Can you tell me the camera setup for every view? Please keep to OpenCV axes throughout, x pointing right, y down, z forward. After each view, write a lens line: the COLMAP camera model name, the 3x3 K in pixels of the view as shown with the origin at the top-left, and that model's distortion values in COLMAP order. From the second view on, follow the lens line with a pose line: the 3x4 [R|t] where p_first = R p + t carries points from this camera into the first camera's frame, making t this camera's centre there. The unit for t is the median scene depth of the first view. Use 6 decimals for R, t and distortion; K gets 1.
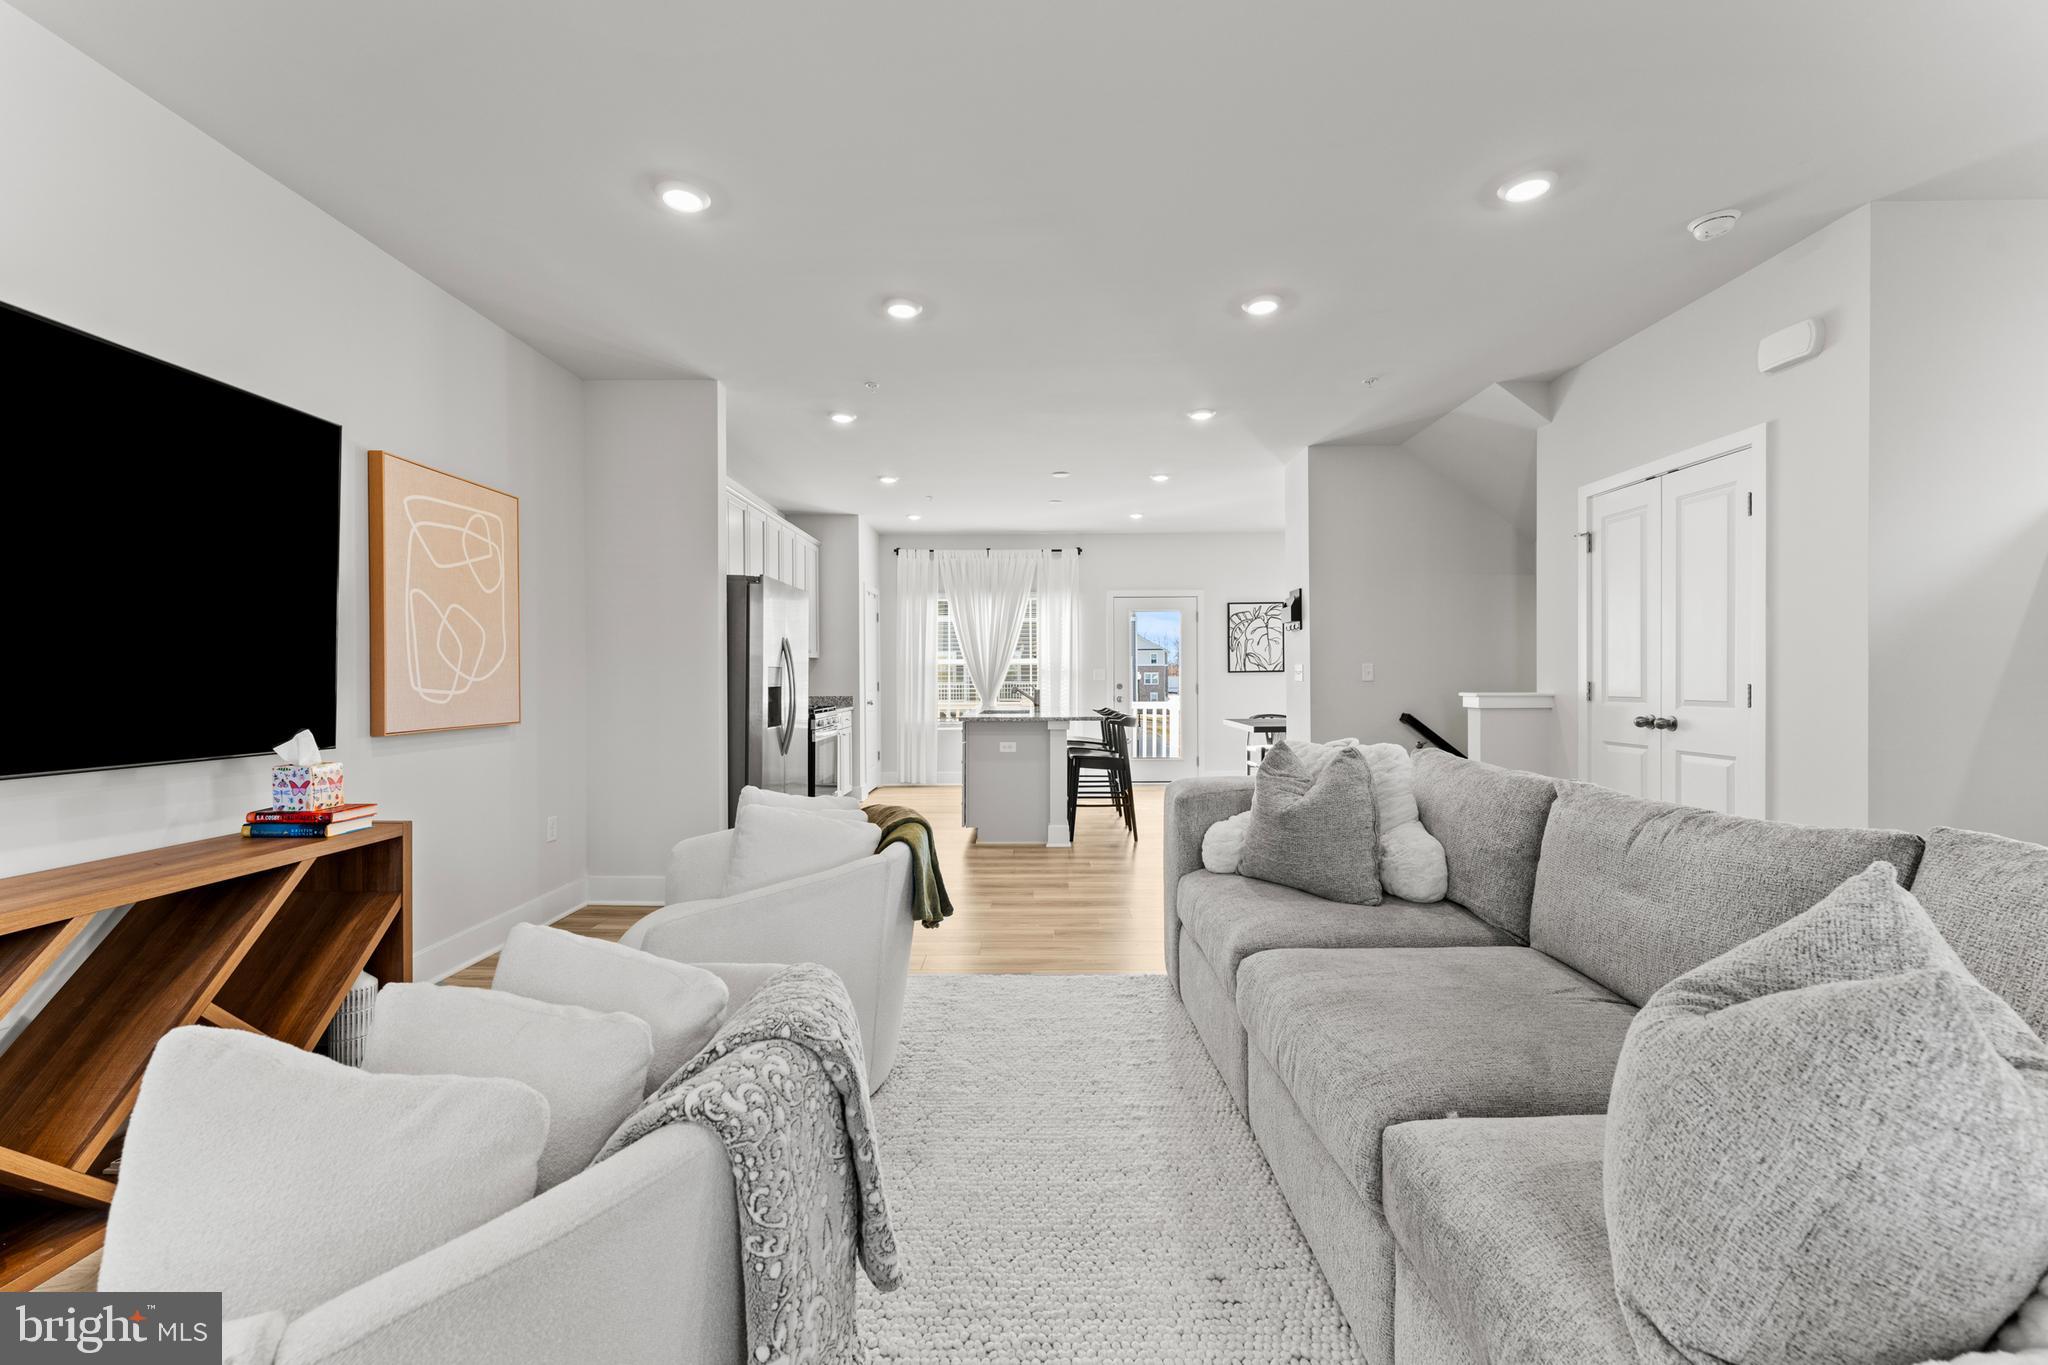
lens RADIAL K [[811.8, 0, 1048.7], [0, 811.8, 682.7], [0, 0, 1]] dist [-0.004708, 0.001541]
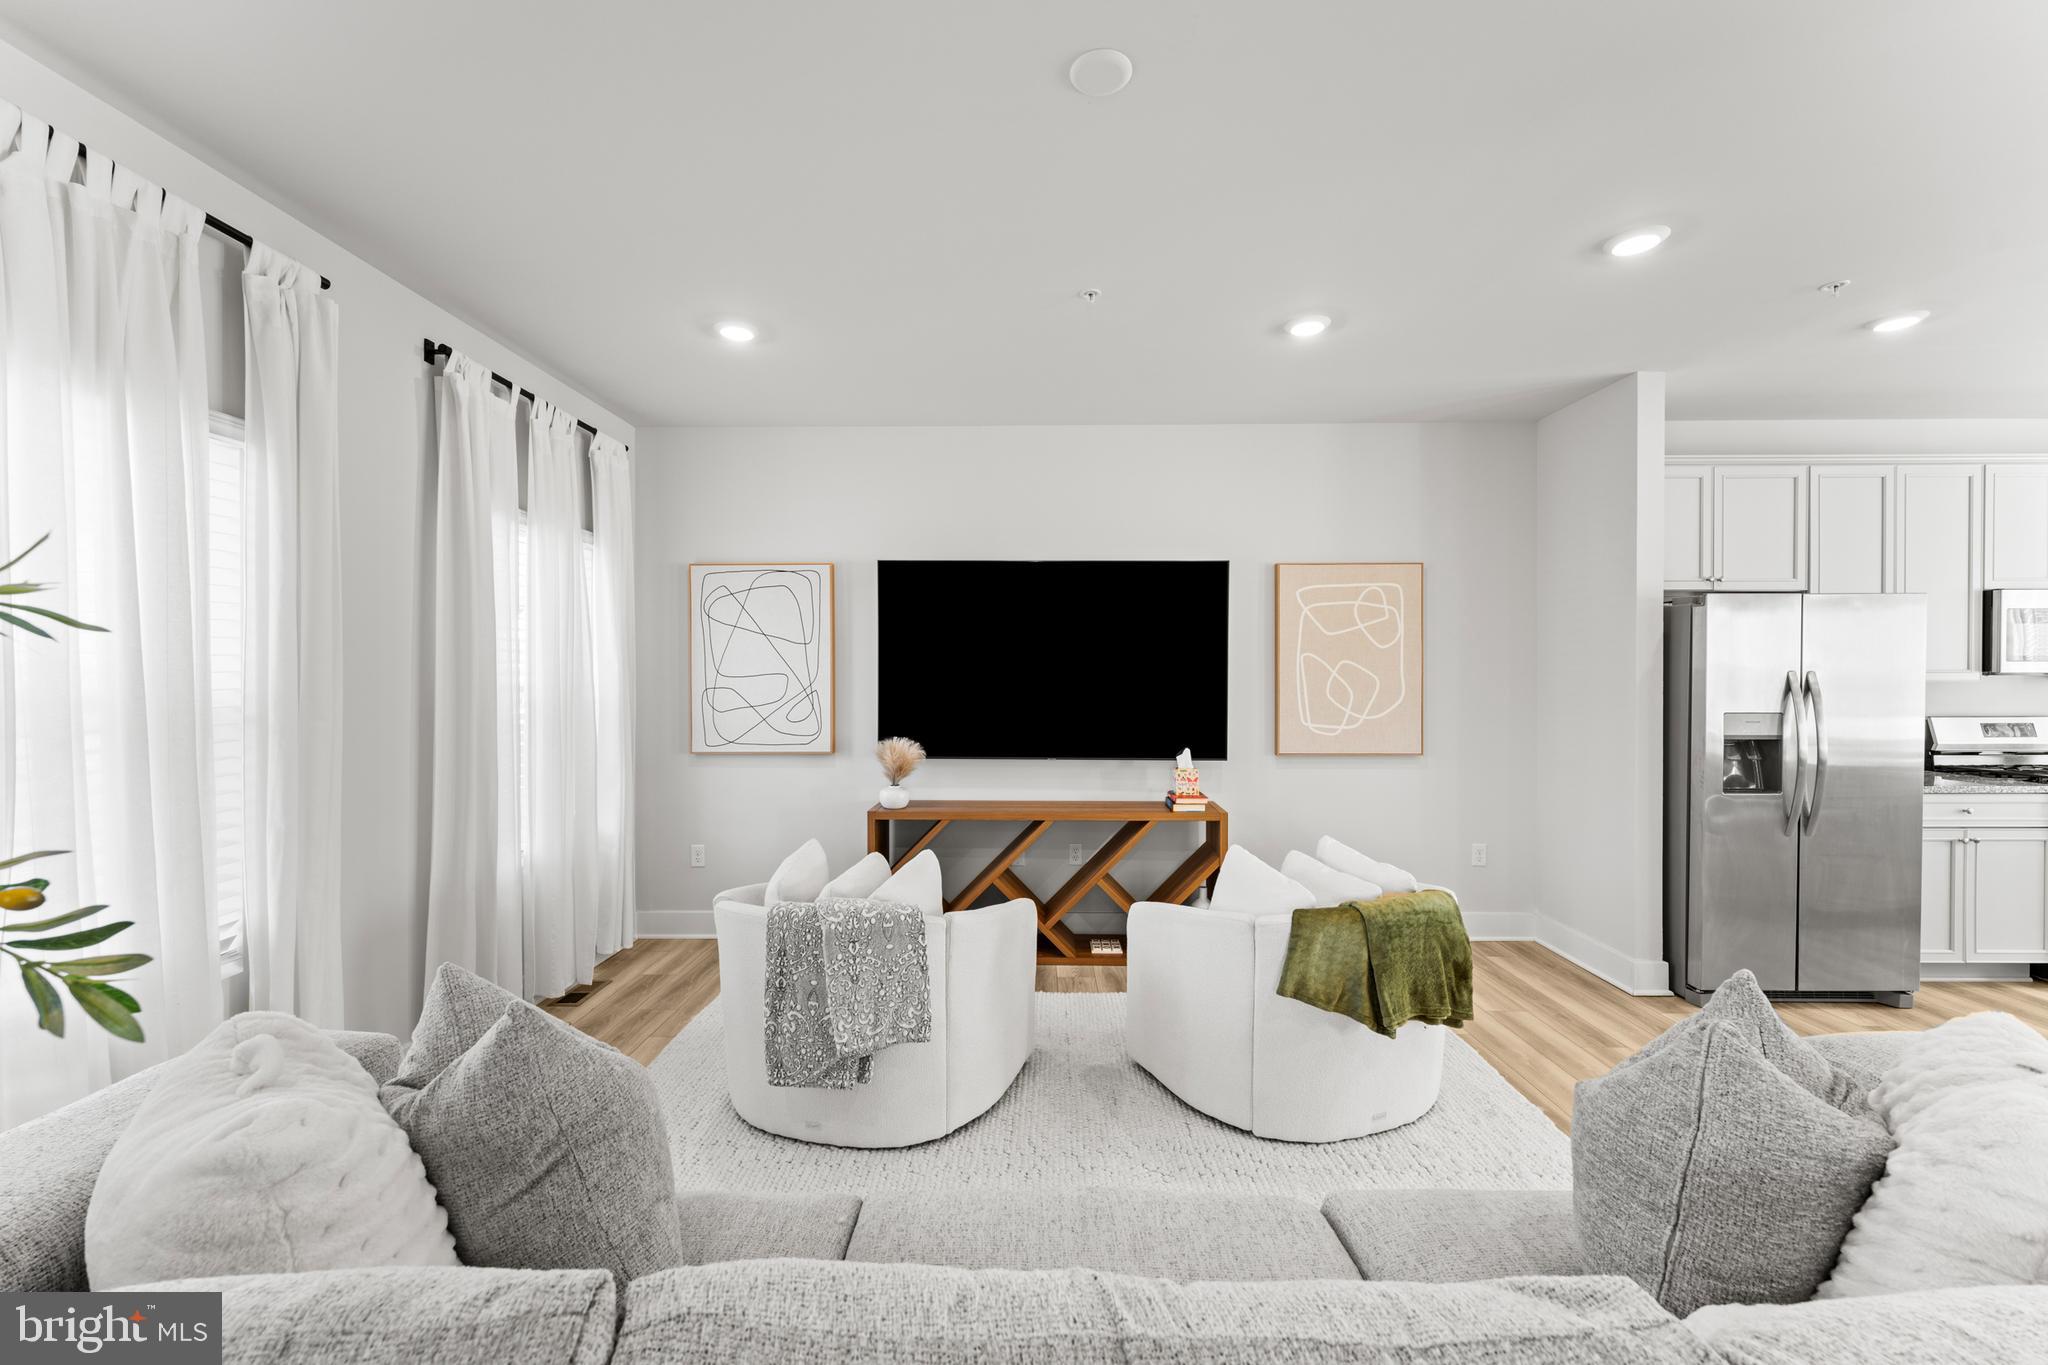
lens RADIAL K [[811.8, 0, 1006.9], [0, 811.8, 680.8], [0, 0, 1]] dist [-0.004708, 0.001541]
pose [[-0.045233, 0.010305, -0.998923, 0.432146], [-0.005850, 0.999927, 0.010580, -0.052200], [0.998959, 0.006322, -0.045170, 0.354904]]
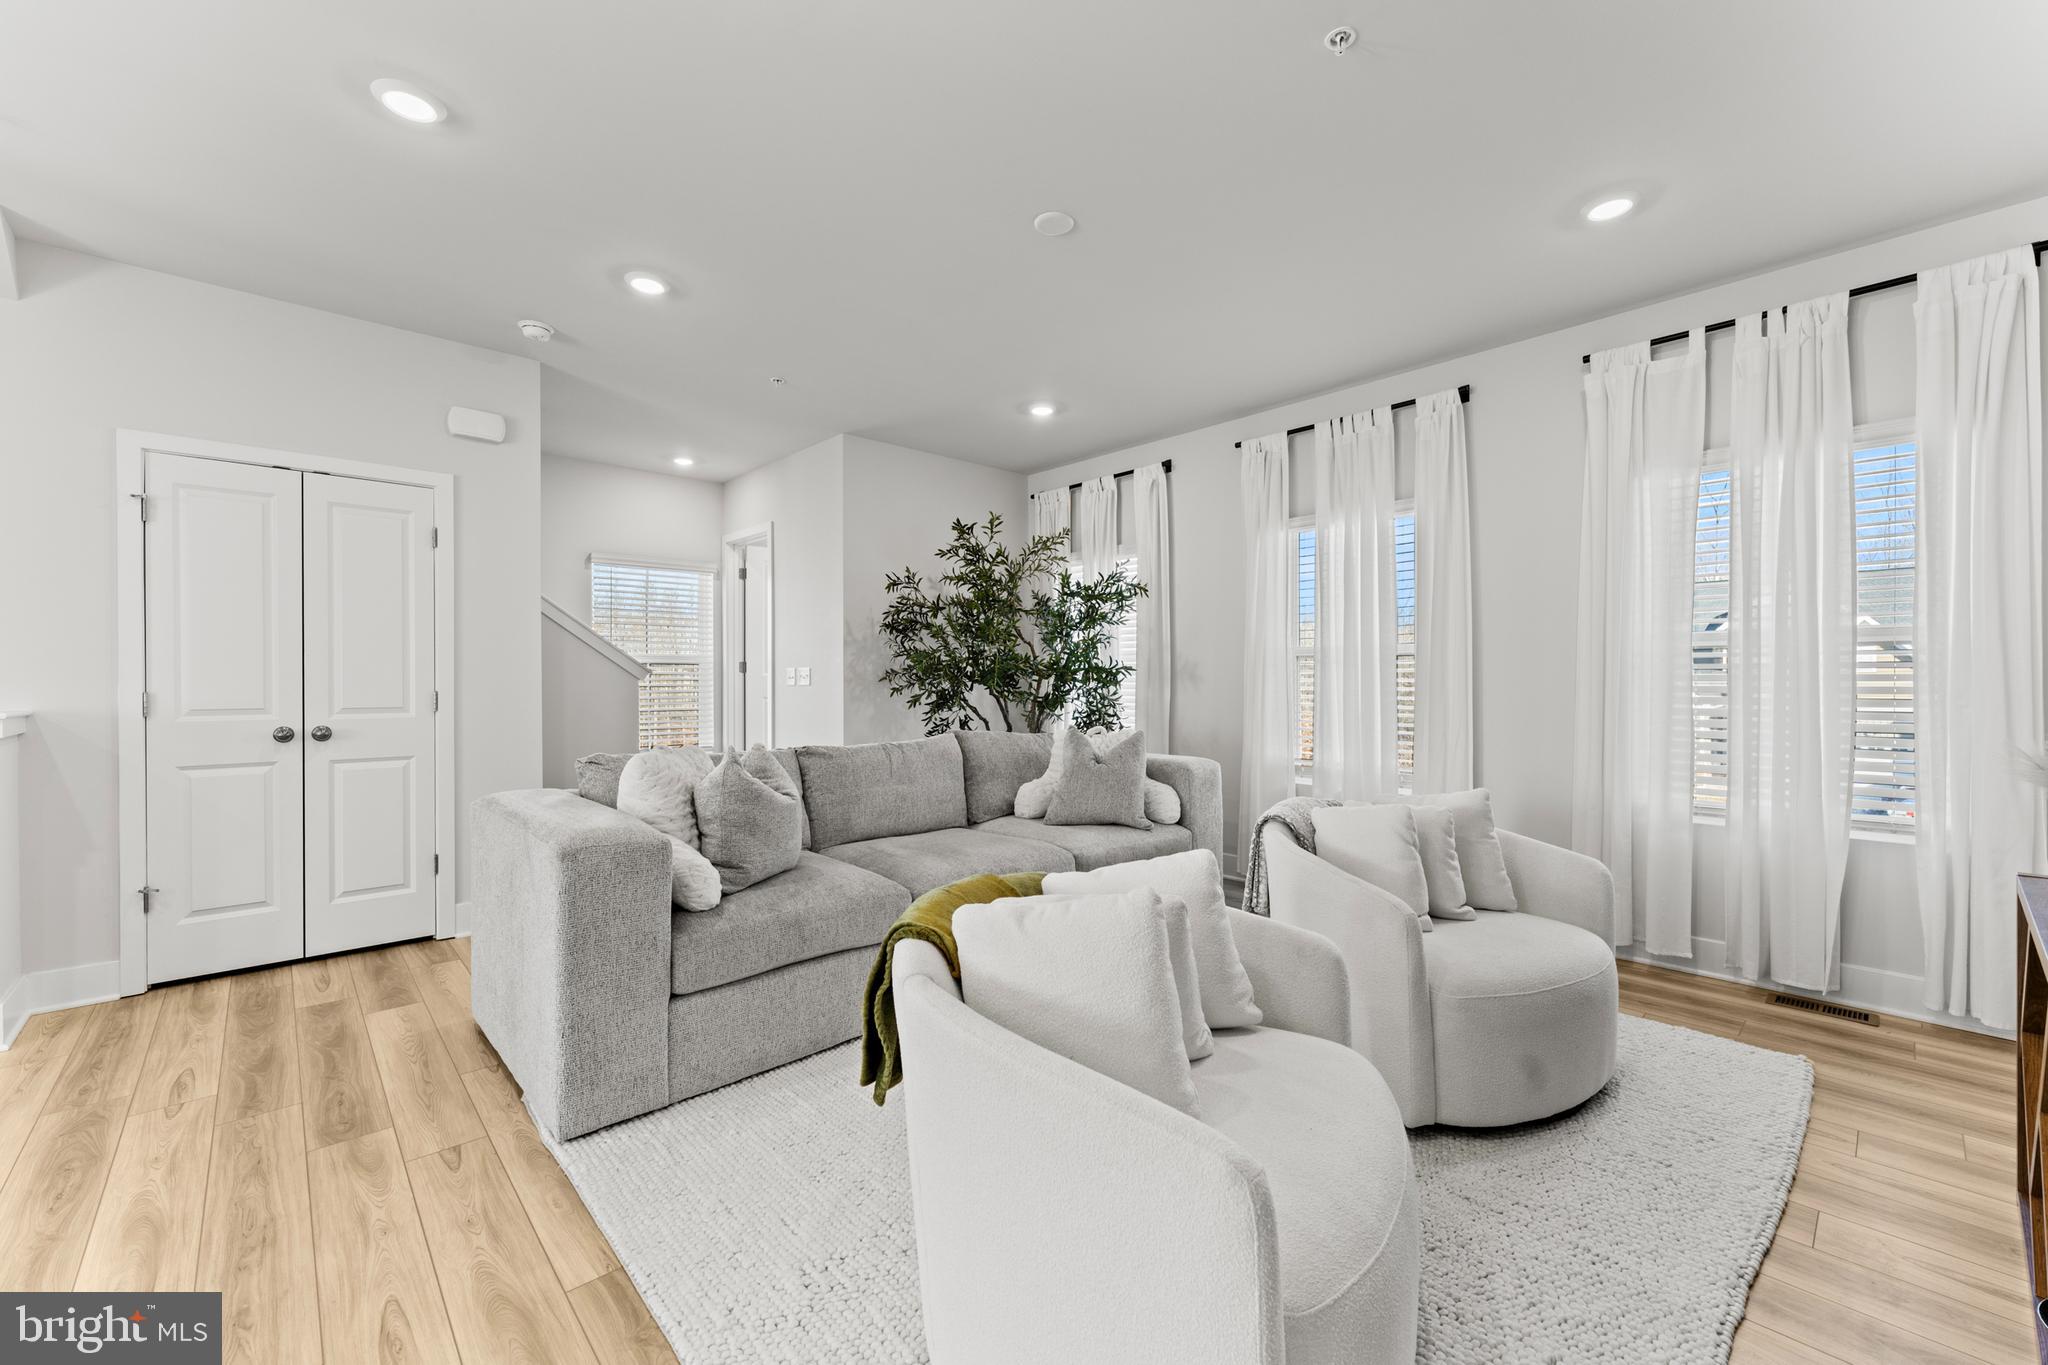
lens RADIAL K [[811.8, 0, 1008.6], [0, 811.8, 683.2], [0, 0, 1]] dist [-0.004708, 0.001541]
pose [[-0.656047, 0.008874, 0.754667, -0.396358], [0.012563, 0.999921, -0.000836, 0.000819], [-0.754615, 0.008933, -0.656107, 0.808762]]
